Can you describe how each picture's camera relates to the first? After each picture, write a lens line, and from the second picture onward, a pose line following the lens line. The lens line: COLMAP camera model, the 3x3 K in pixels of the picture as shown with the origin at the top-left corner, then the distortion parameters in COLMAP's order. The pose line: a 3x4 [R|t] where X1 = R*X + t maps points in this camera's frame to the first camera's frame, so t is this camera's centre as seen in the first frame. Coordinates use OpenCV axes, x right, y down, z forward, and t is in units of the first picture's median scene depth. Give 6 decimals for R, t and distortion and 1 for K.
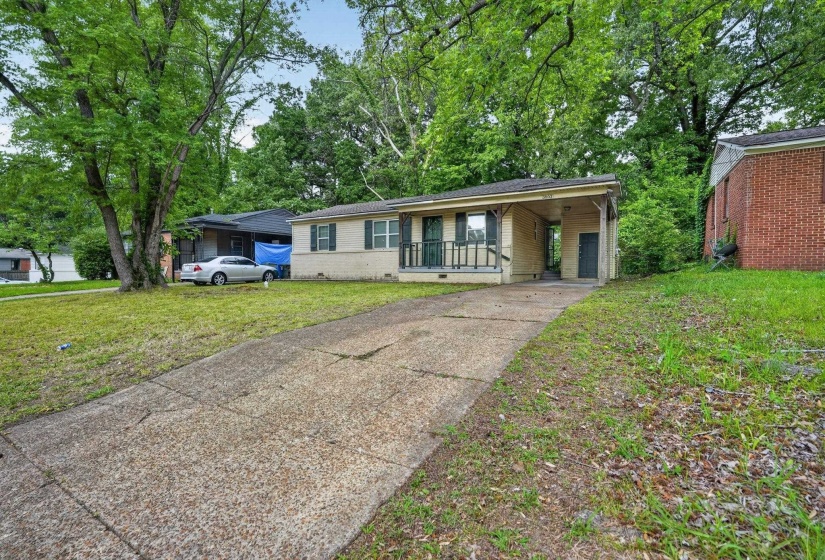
lens RADIAL K [[377.9, 0, 412.9], [0, 377.9, 277.6], [0, 0, 1]] dist [-0.014840, 0.000923]
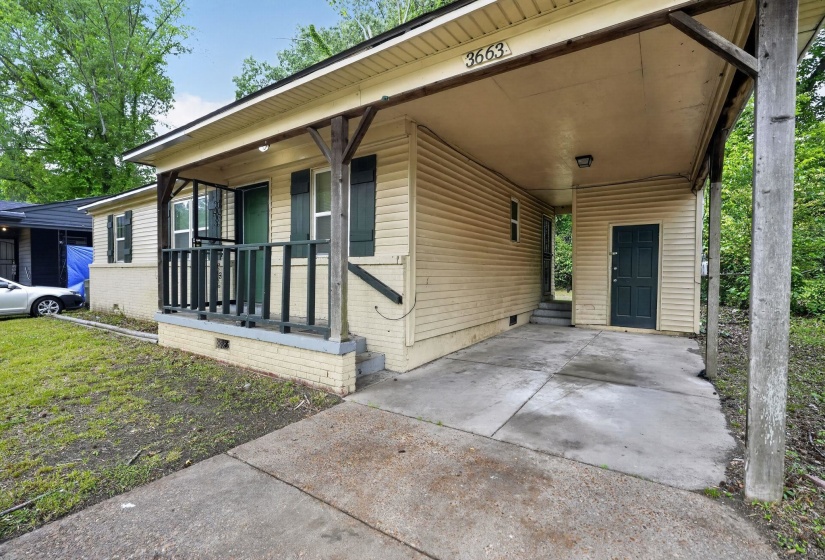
lens RADIAL K [[377.9, 0, 413.9], [0, 377.9, 281.1], [0, 0, 1]] dist [-0.014840, 0.000923]
pose [[0.998673, 0.006011, -0.051154, 0.217352], [-0.006060, 0.999981, -0.000801, -0.049367], [0.051149, 0.001110, 0.998690, 0.518111]]
